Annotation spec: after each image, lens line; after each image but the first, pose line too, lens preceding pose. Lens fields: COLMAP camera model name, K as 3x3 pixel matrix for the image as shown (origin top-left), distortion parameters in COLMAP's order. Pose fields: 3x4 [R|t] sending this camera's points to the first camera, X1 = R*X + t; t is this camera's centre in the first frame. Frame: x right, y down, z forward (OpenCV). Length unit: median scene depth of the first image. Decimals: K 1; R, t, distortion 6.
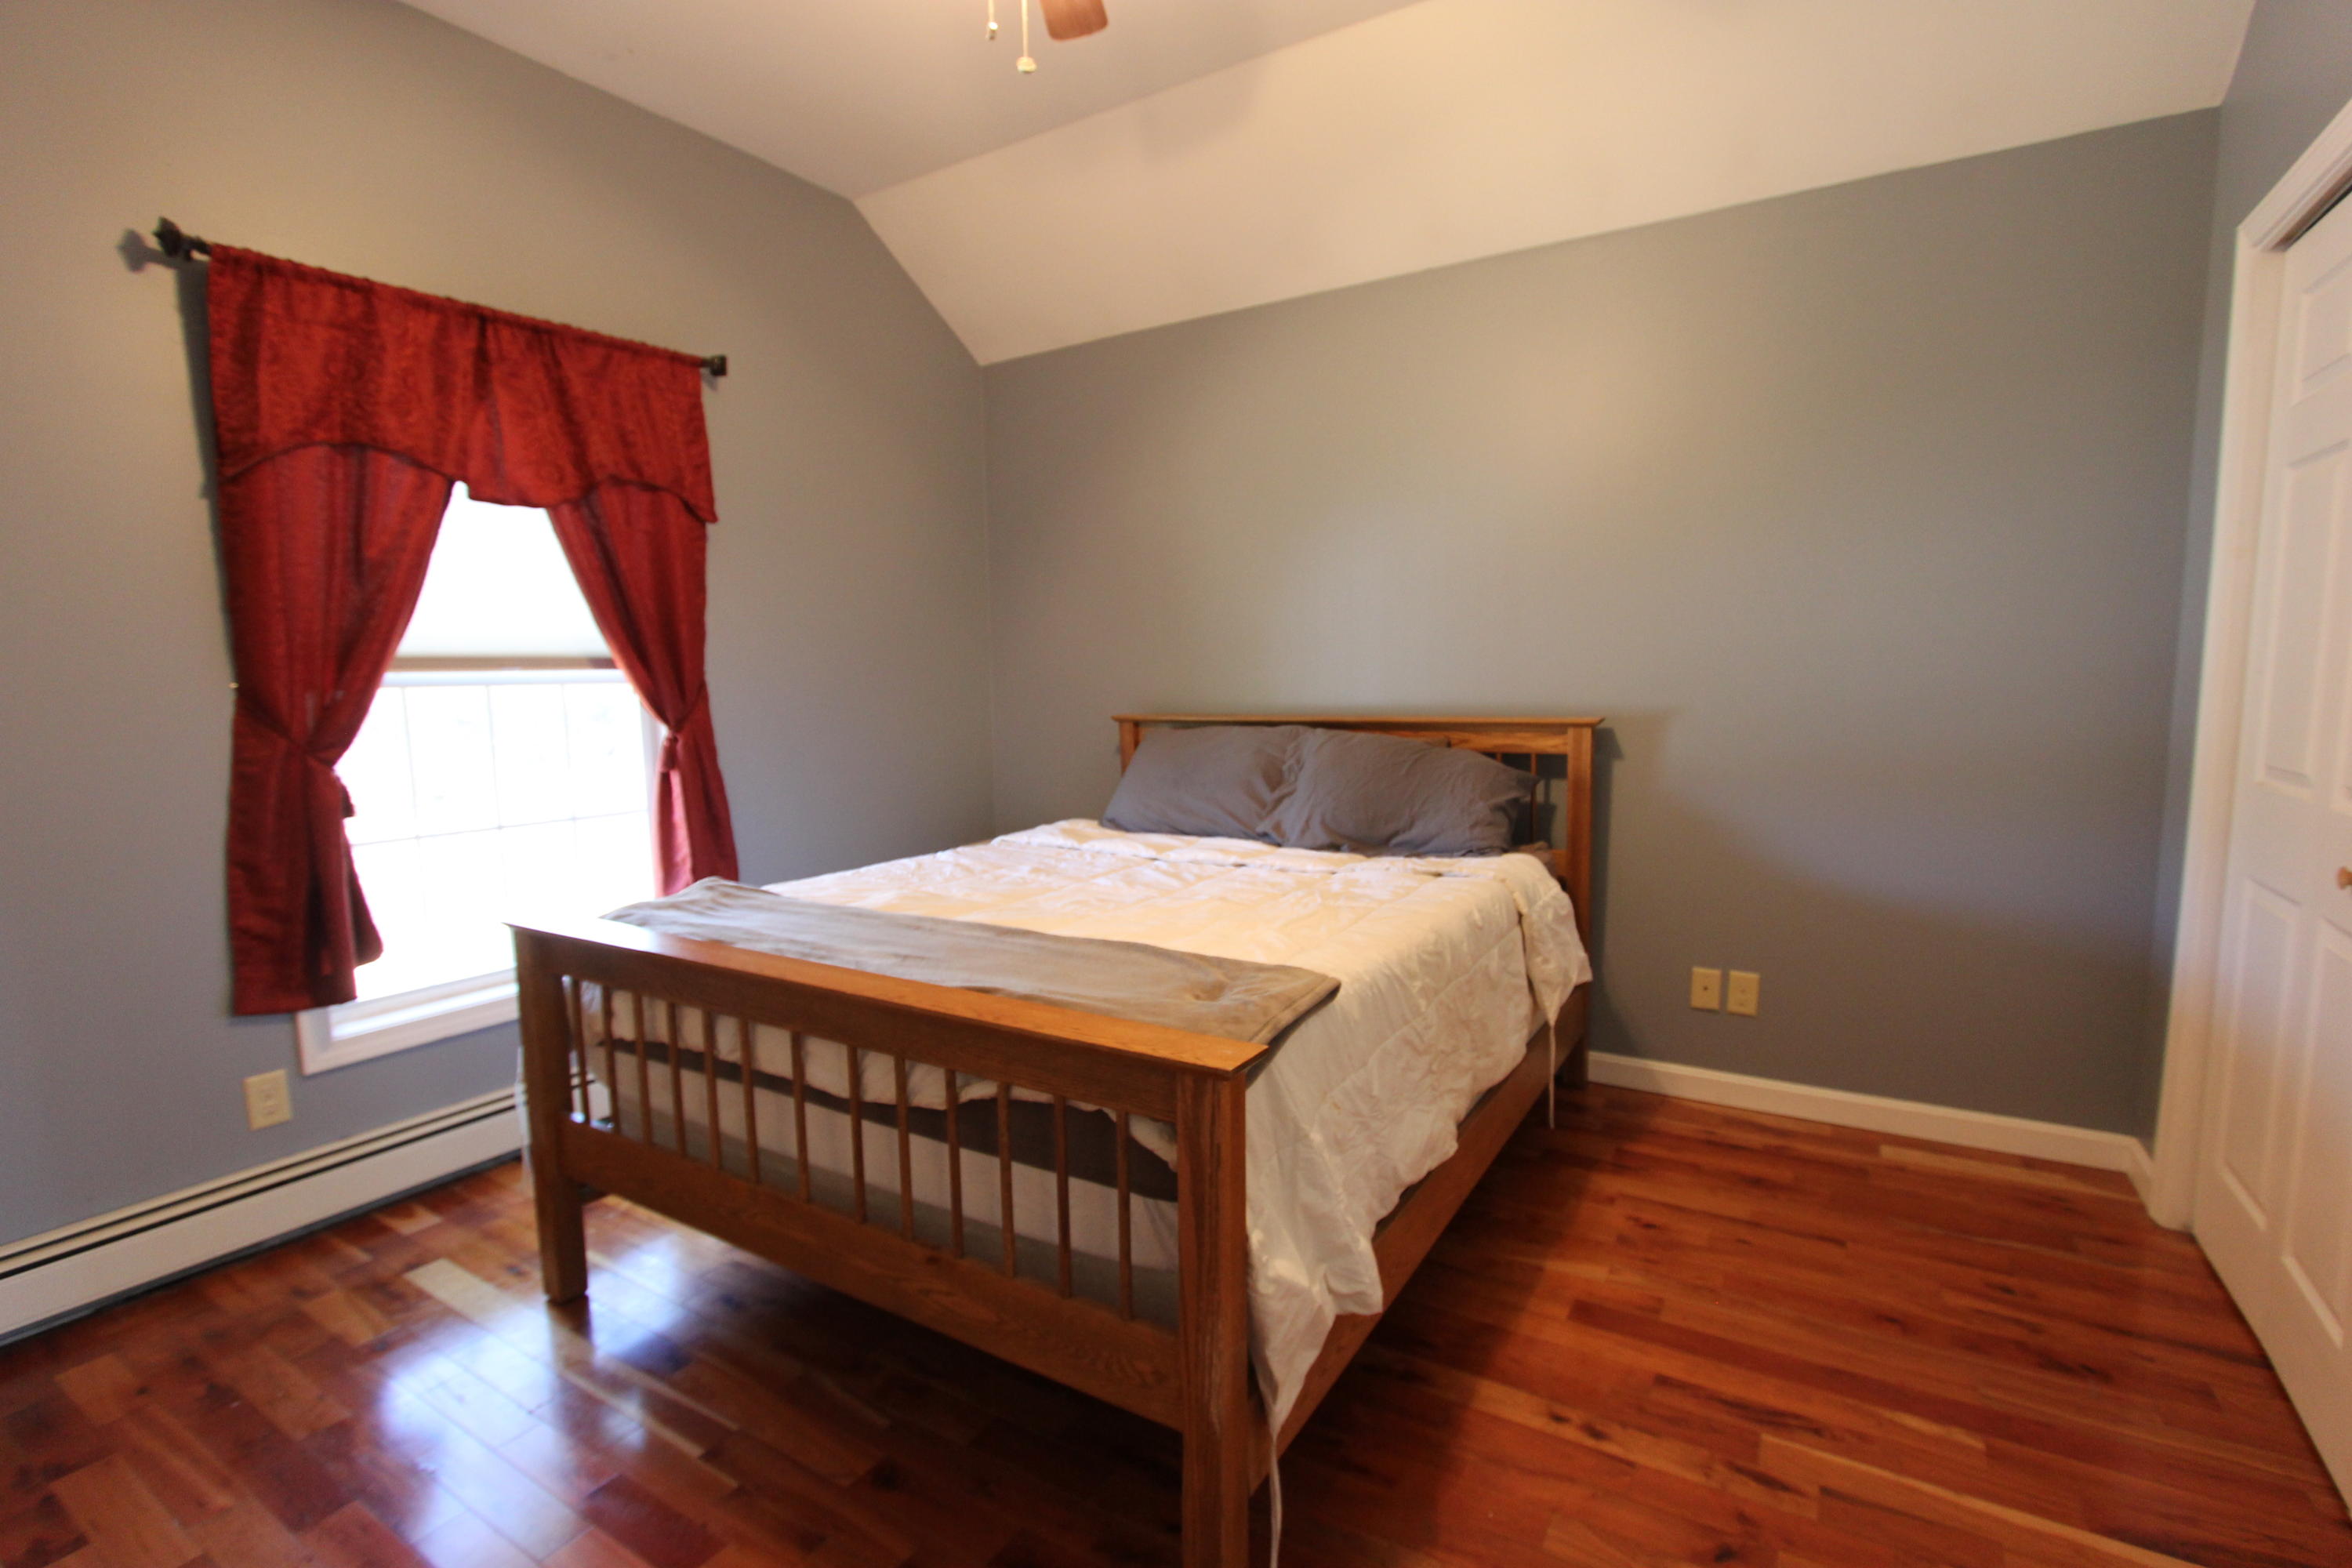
lens RADIAL K [[1077.4, 0, 1190.0], [0, 1077.4, 786.4], [0, 0, 1]] dist [-0.001369, -0.000303]
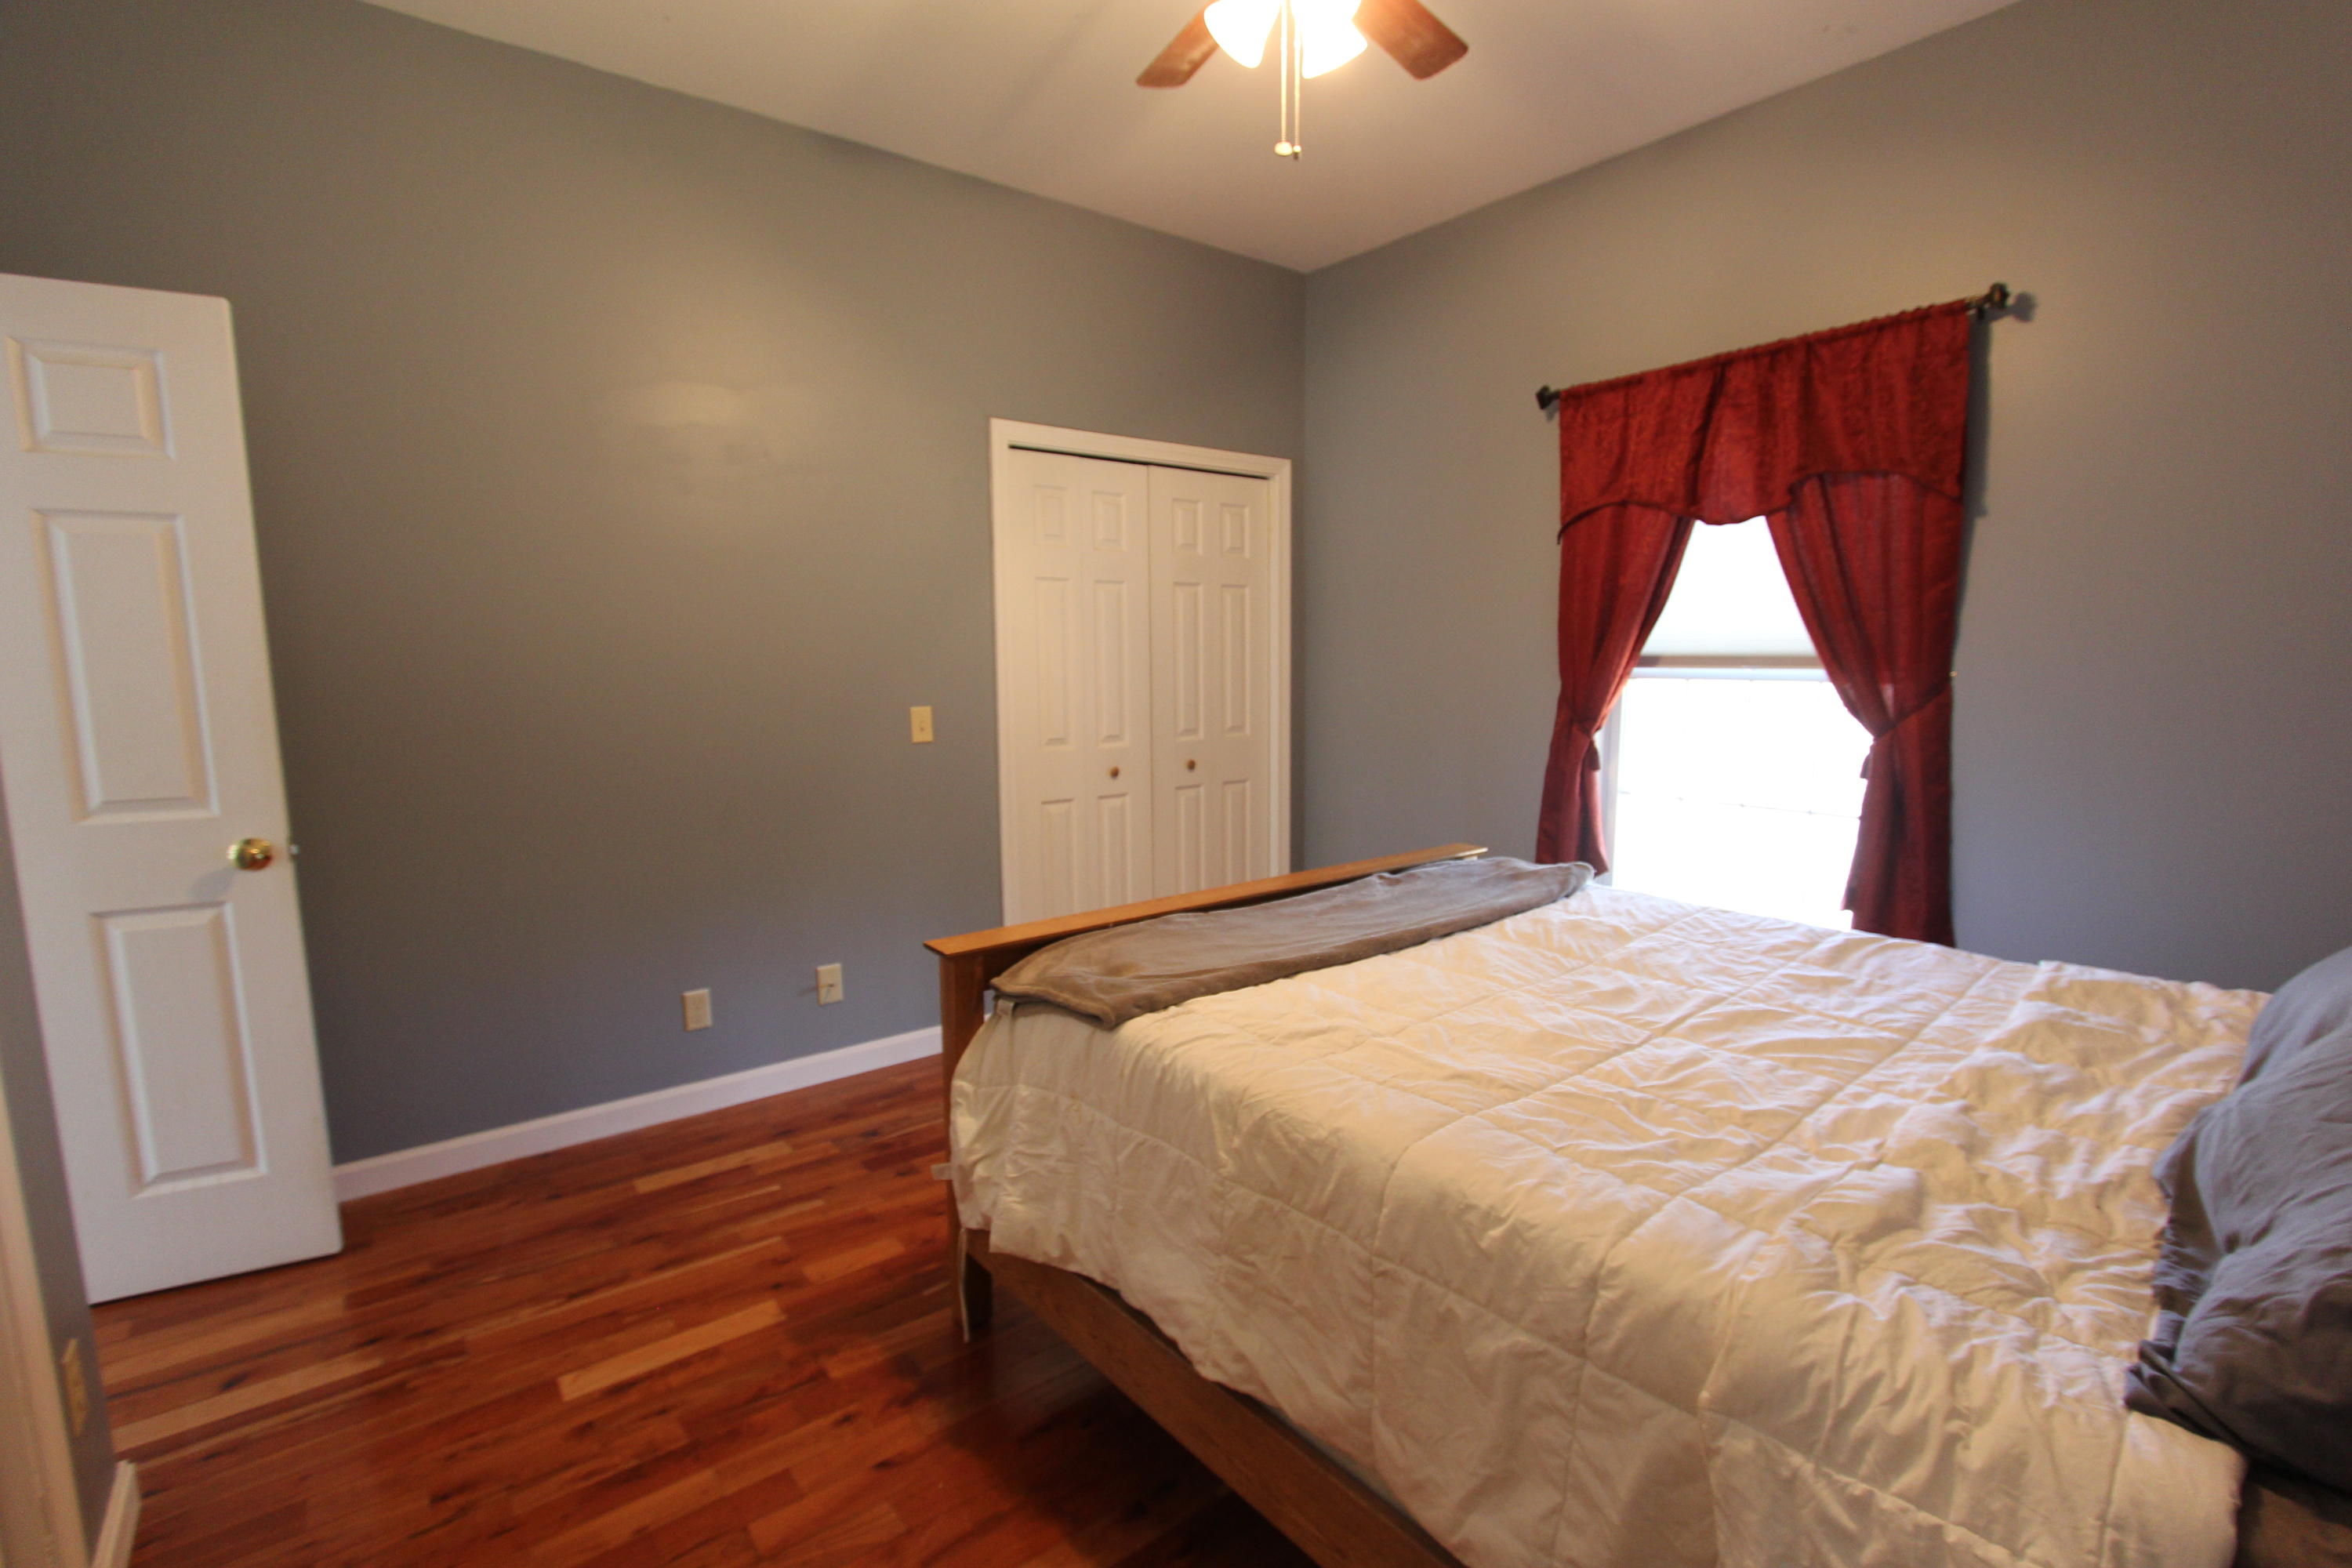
lens RADIAL K [[1077.4, 0, 1187.8], [0, 1077.4, 788.8], [0, 0, 1]] dist [-0.001369, -0.000303]
pose [[-0.349550, 0.139676, -0.926448, 0.666612], [-0.103627, 0.976994, 0.186396, -0.141751], [0.931169, 0.161160, -0.327034, 0.893658]]
